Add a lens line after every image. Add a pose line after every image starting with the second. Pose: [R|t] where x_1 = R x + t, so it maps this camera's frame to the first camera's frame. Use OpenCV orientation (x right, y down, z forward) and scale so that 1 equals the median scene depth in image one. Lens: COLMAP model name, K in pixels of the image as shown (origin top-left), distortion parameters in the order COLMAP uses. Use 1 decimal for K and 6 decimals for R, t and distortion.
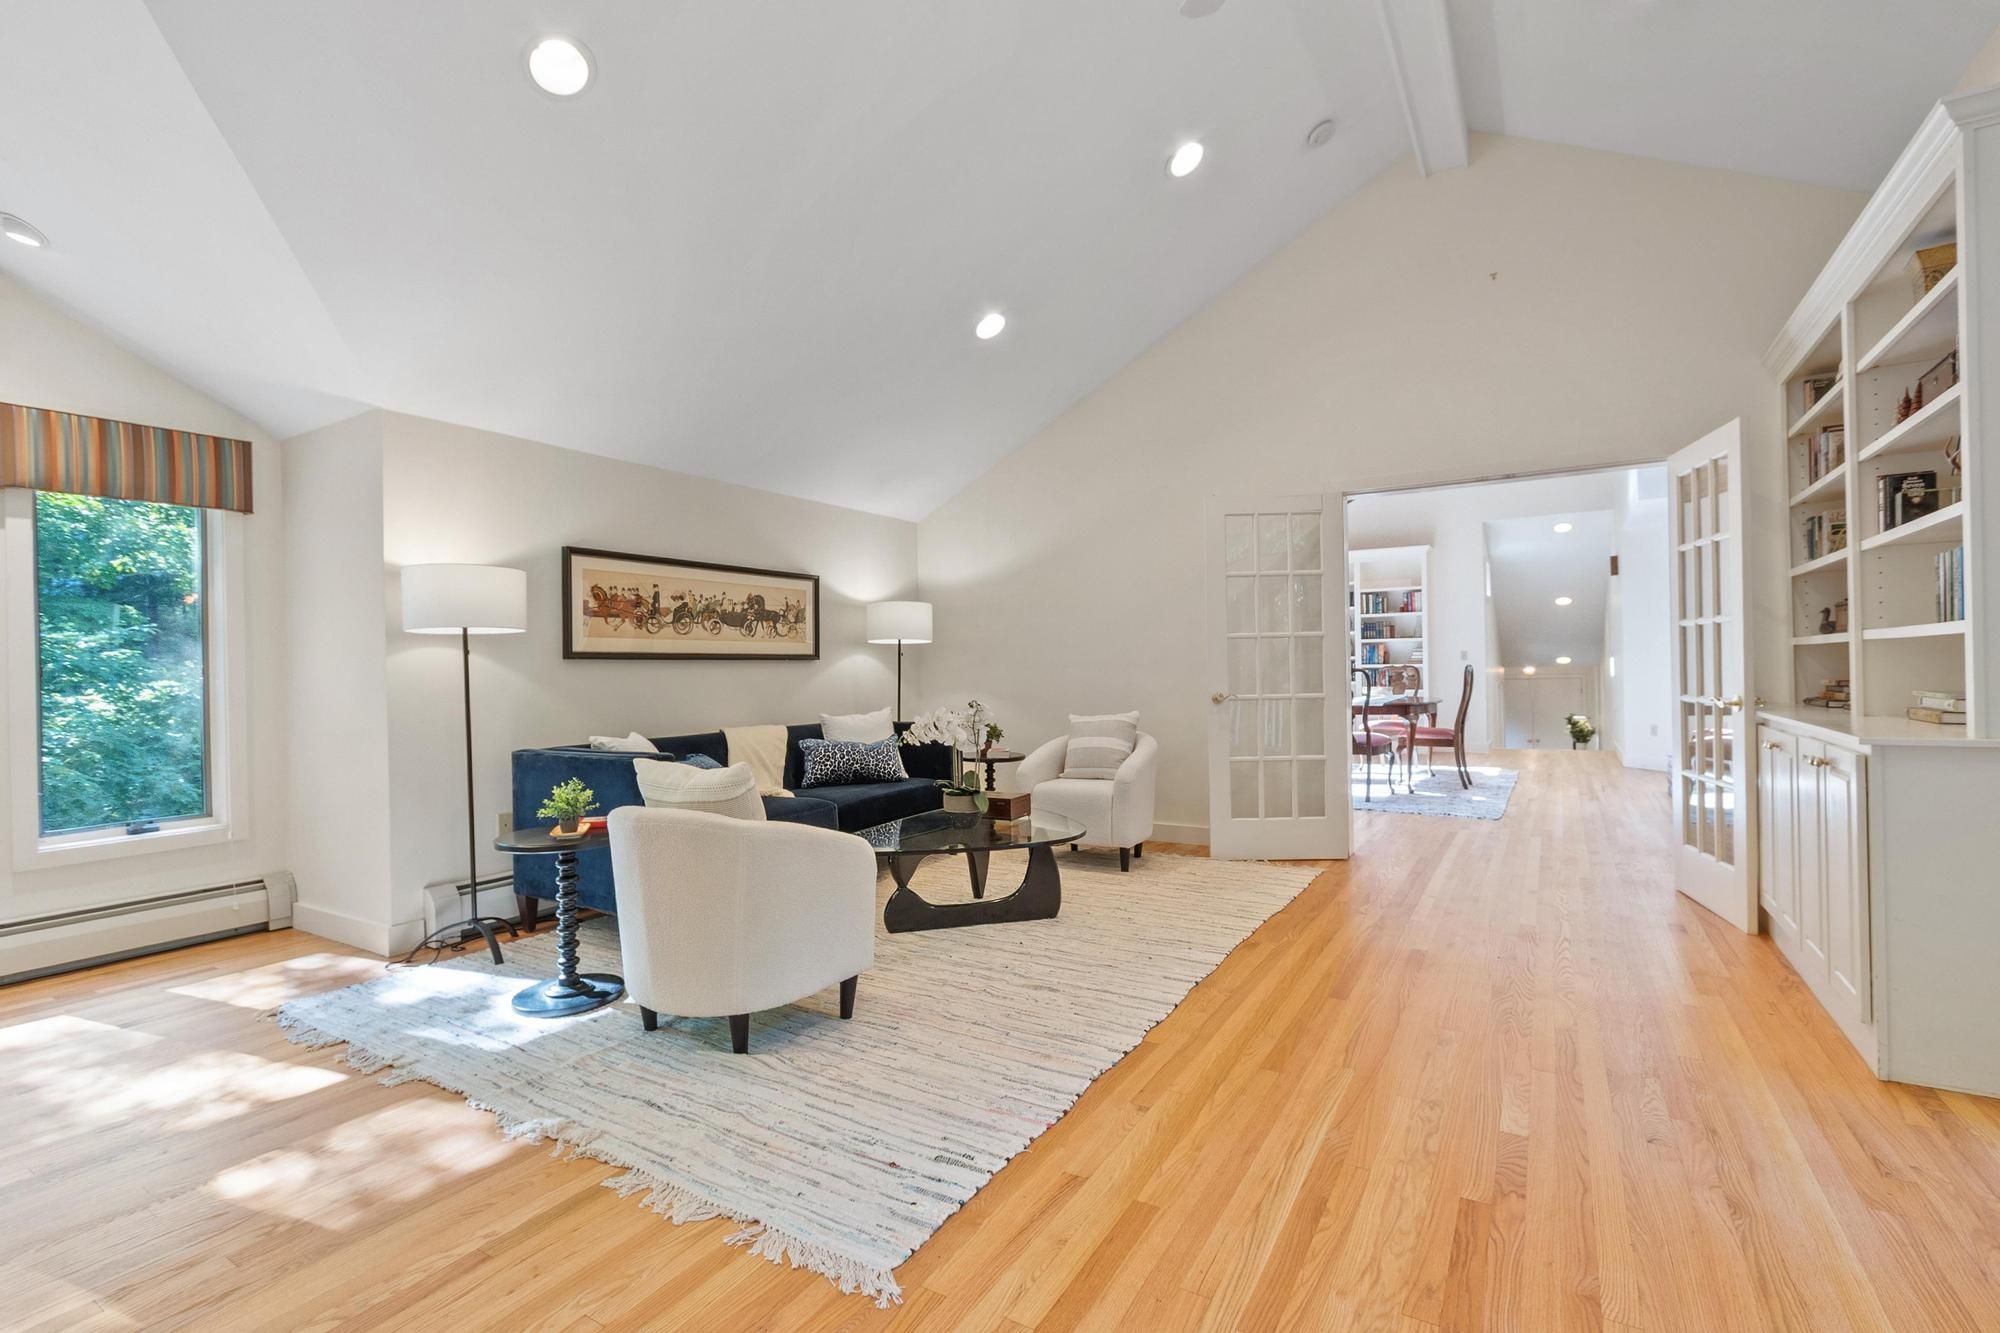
lens RADIAL K [[893.0, 0, 1001.6], [0, 893.0, 668.1], [0, 0, 1]] dist [0.002668, -0.000611]
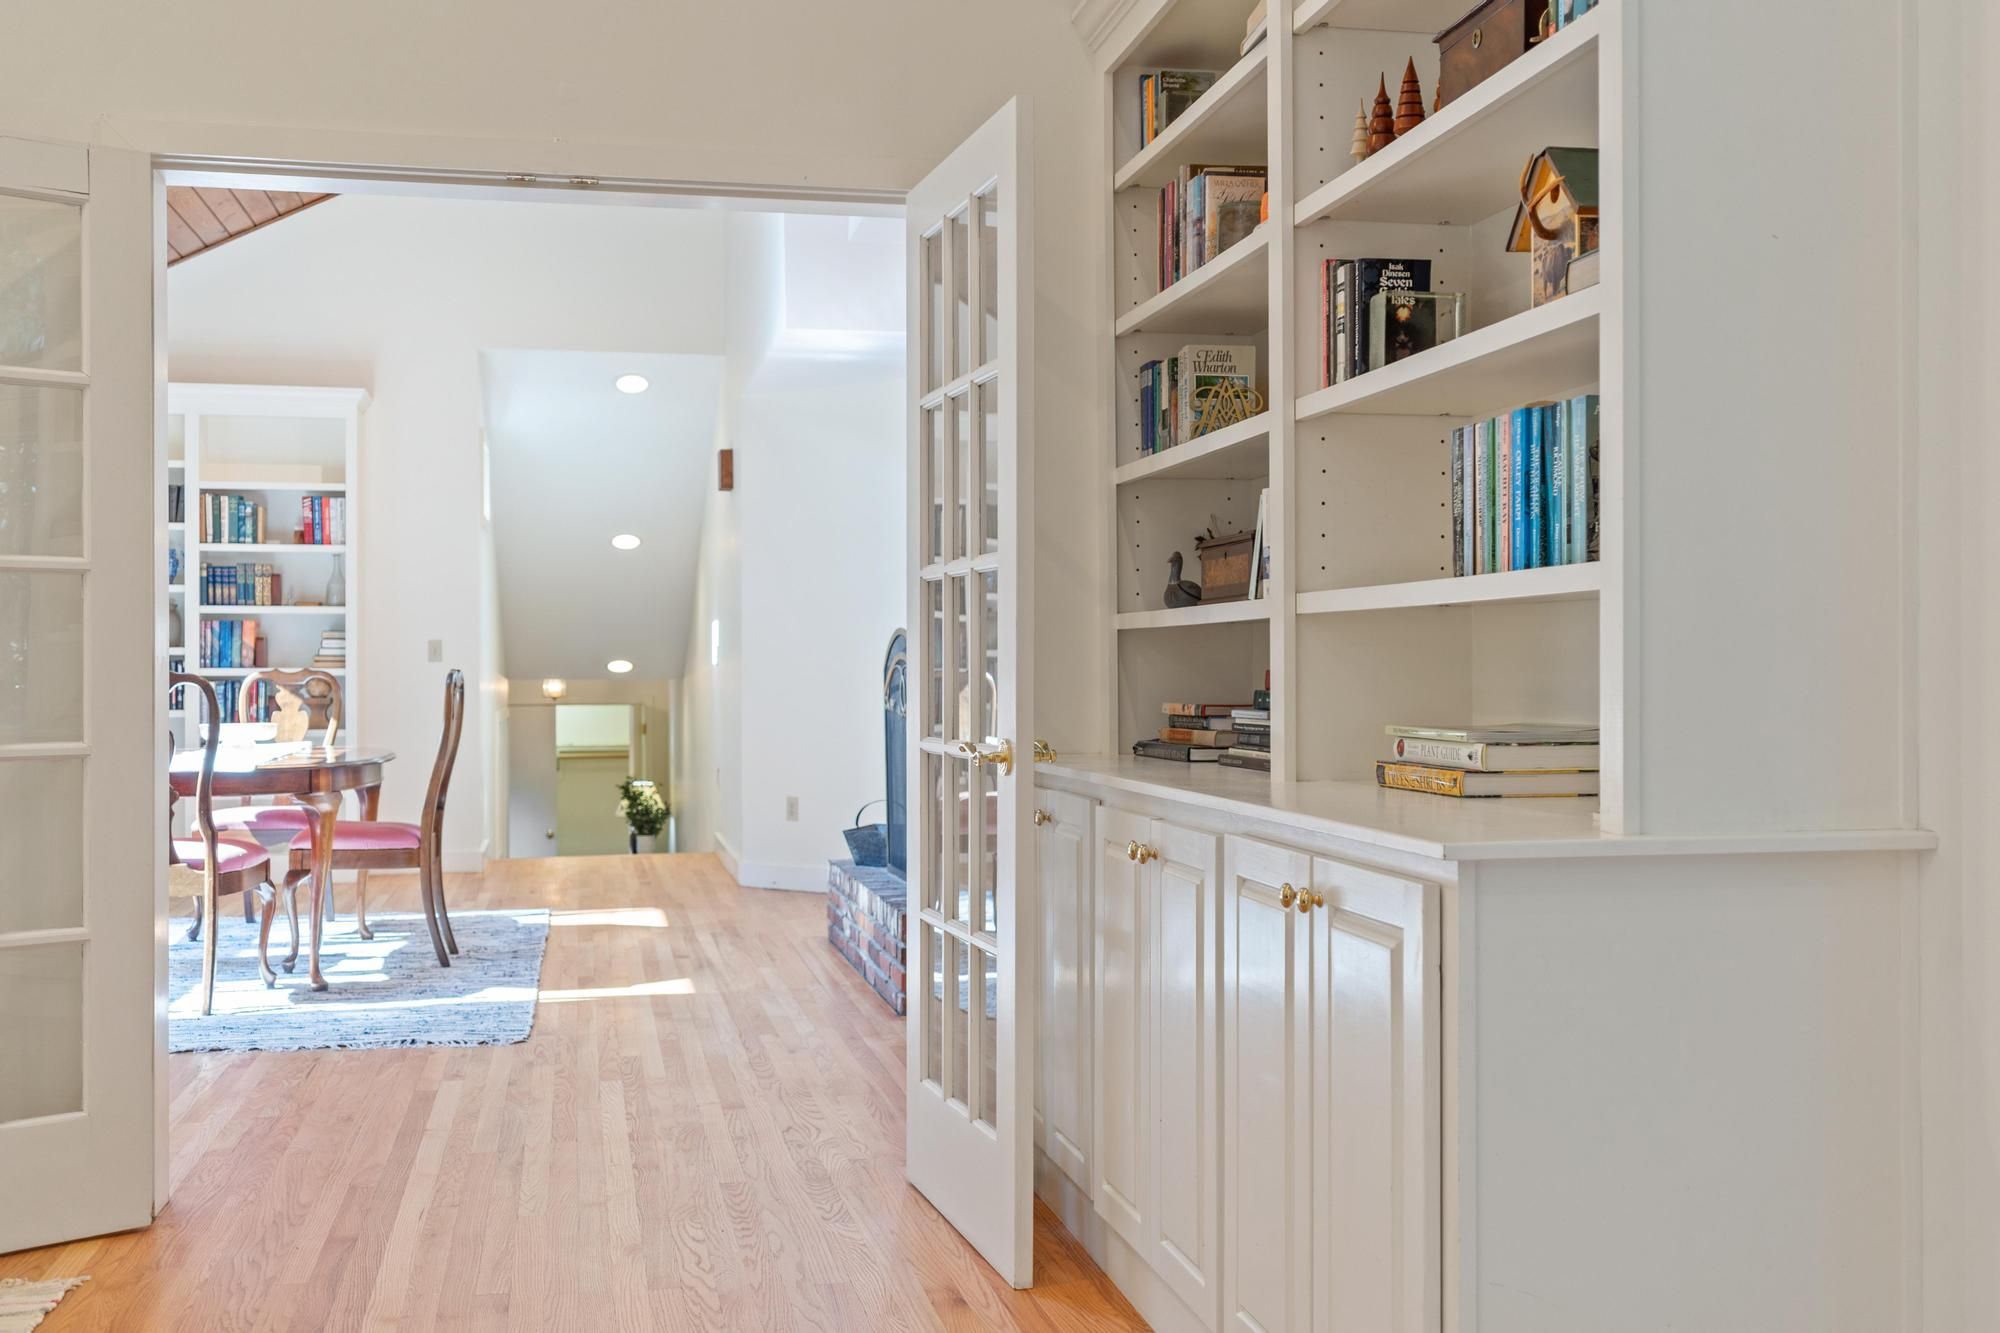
lens RADIAL K [[1984.4, 0, 1000.0], [0, 1984.4, 666.5], [0, 0, 1]] dist [0.011538, 0.012124]
pose [[0.720668, 0.015676, 0.693103, 0.105737], [-0.010160, 0.999876, -0.012050, 0.005946], [-0.693206, 0.001642, 0.720738, 0.263948]]
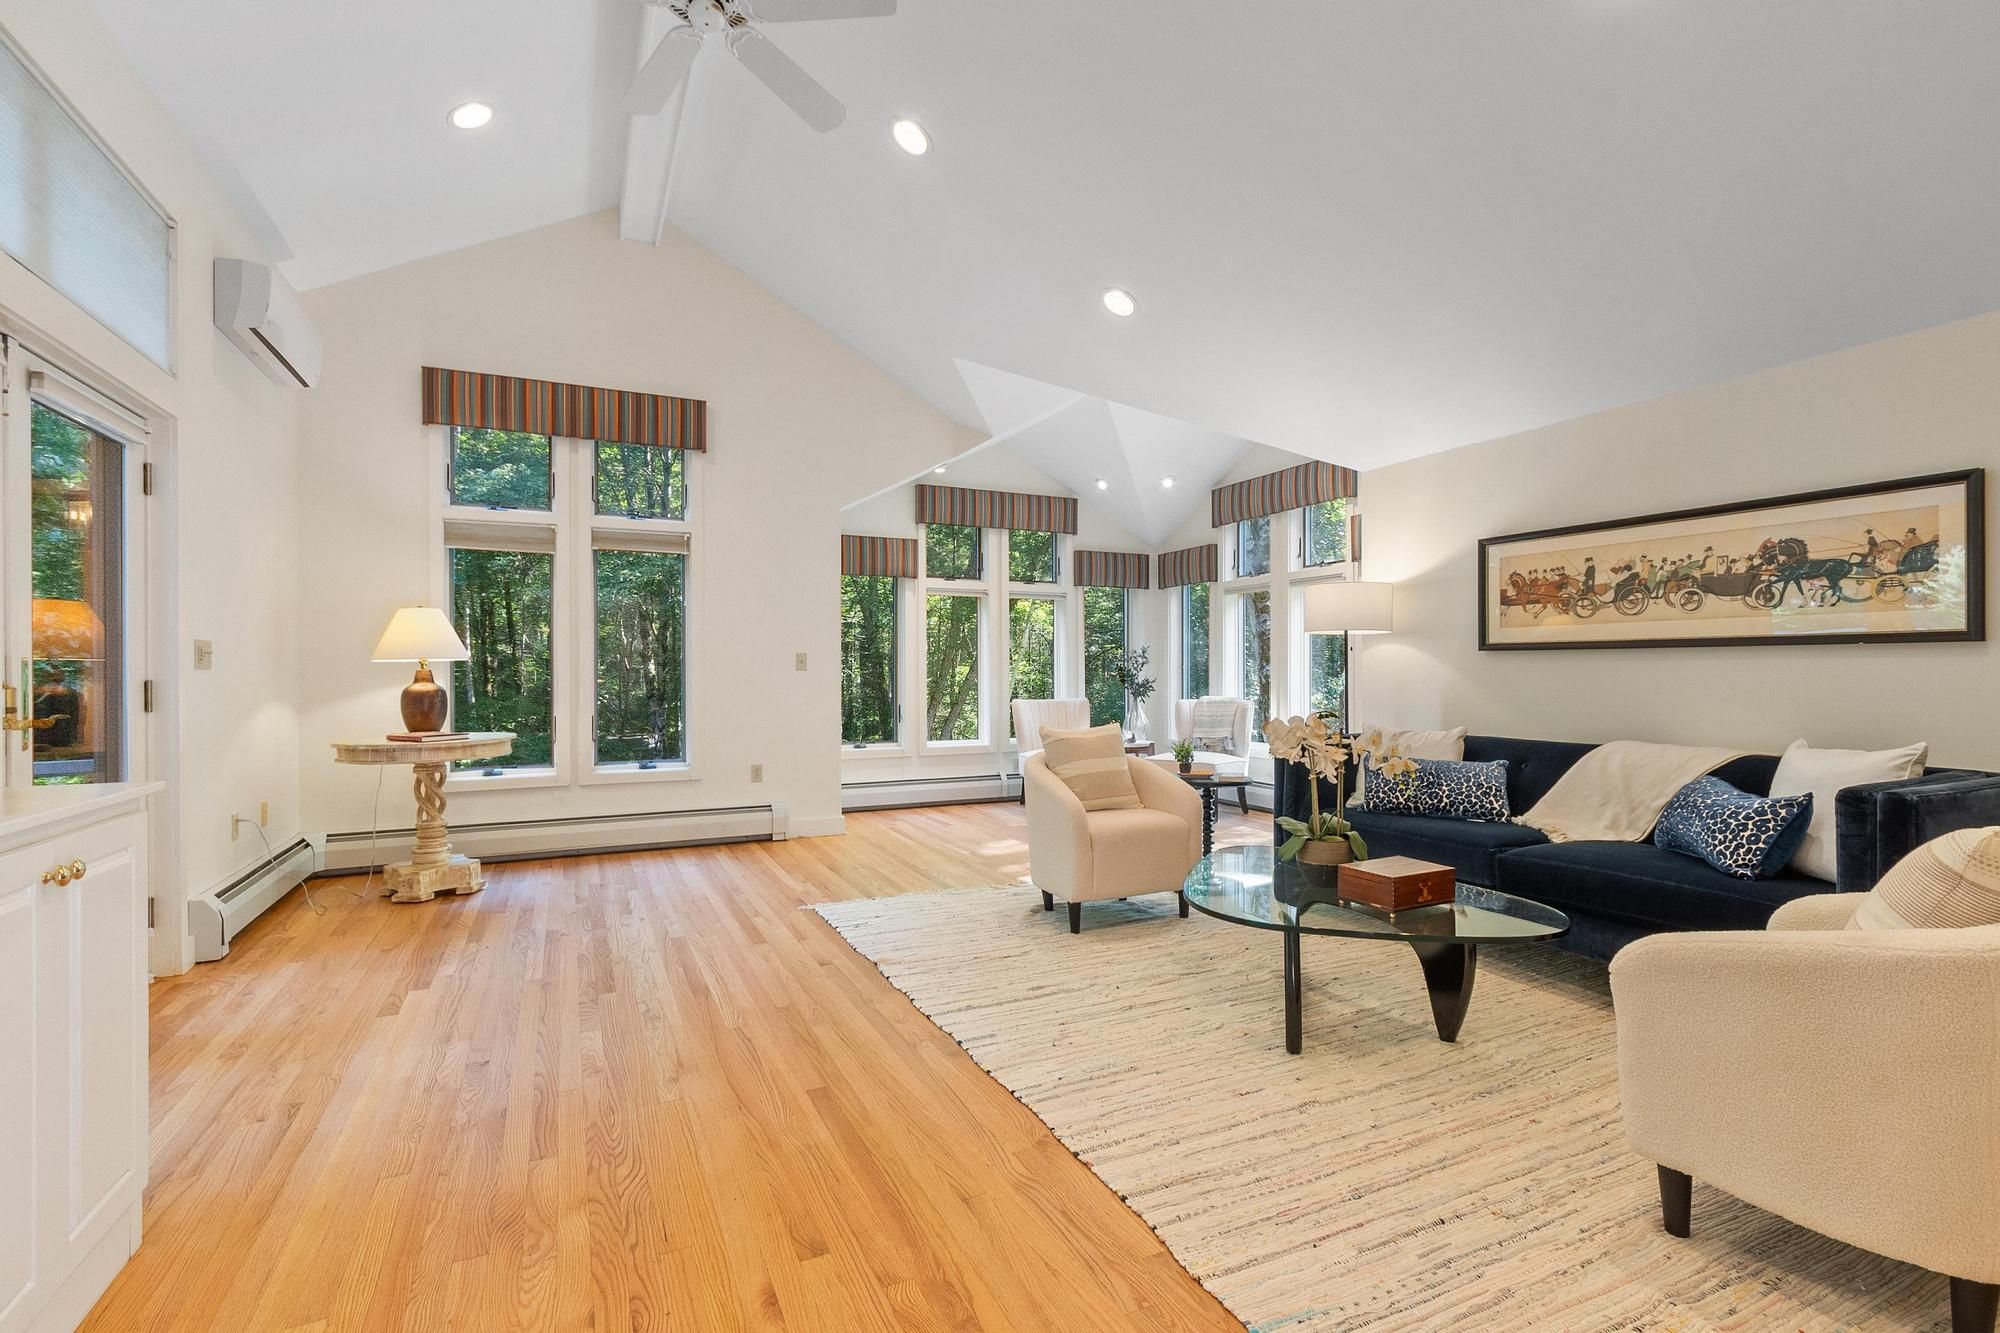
lens RADIAL K [[893.0, 0, 1001.6], [0, 893.0, 668.1], [0, 0, 1]] dist [0.002668, -0.000611]
pose [[-0.537490, 0.017258, -0.843094, 0.644057], [0.013565, 0.999838, 0.011819, -0.009644], [0.843161, -0.005084, -0.537637, 1.060293]]
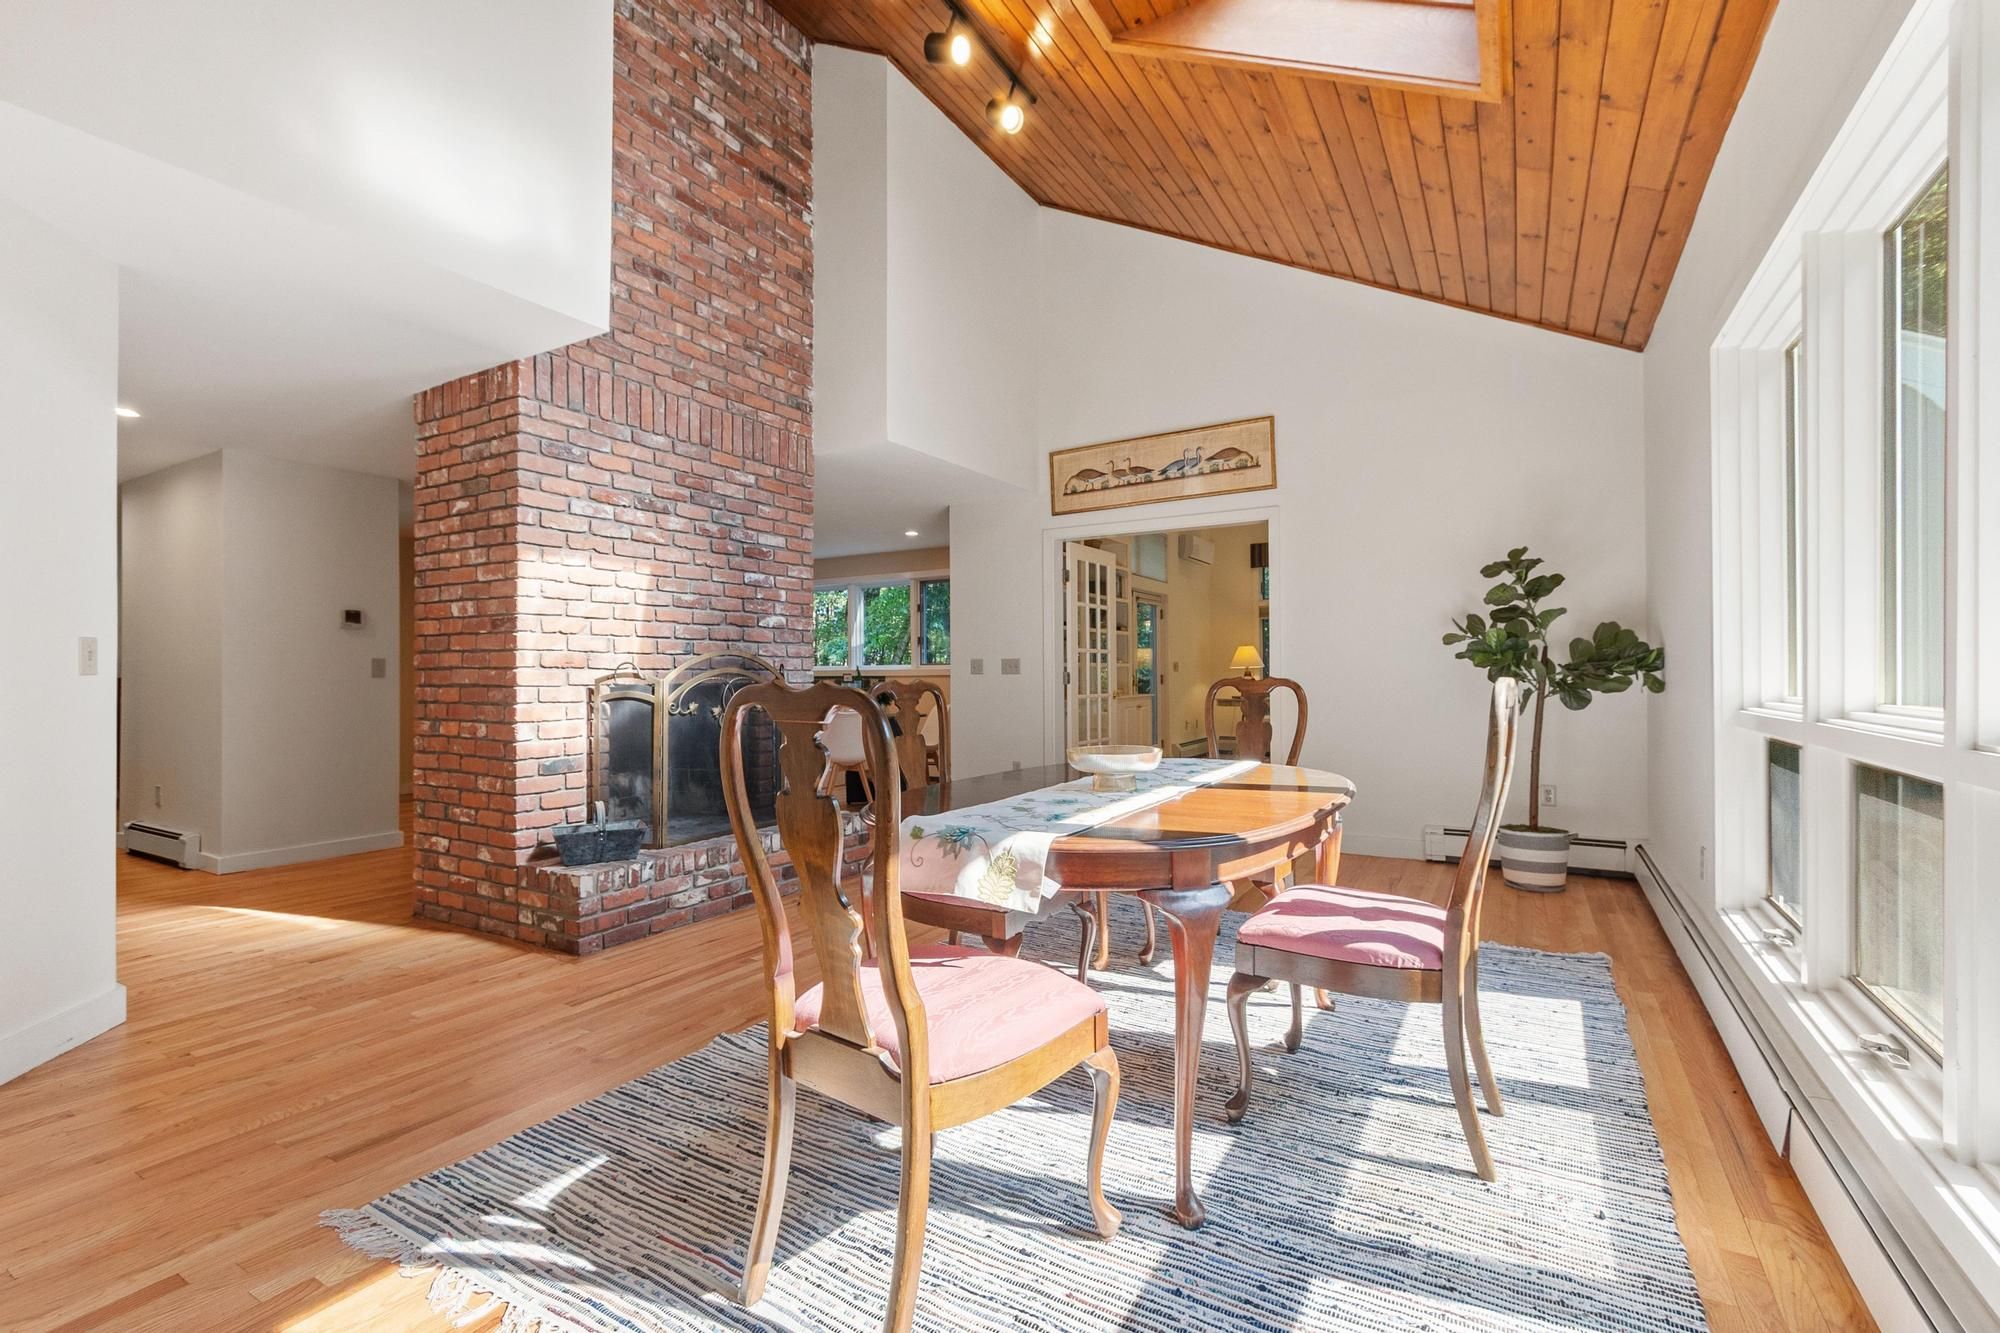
lens RADIAL K [[893.0, 0, 1001.6], [0, 893.0, 668.1], [0, 0, 1]] dist [0.002668, -0.000611]
pose [[-0.999605, 0.022980, -0.016151, 0.868968], [0.023156, 0.999673, -0.010831, -0.005697], [0.015896, -0.011200, -0.999811, 2.455370]]
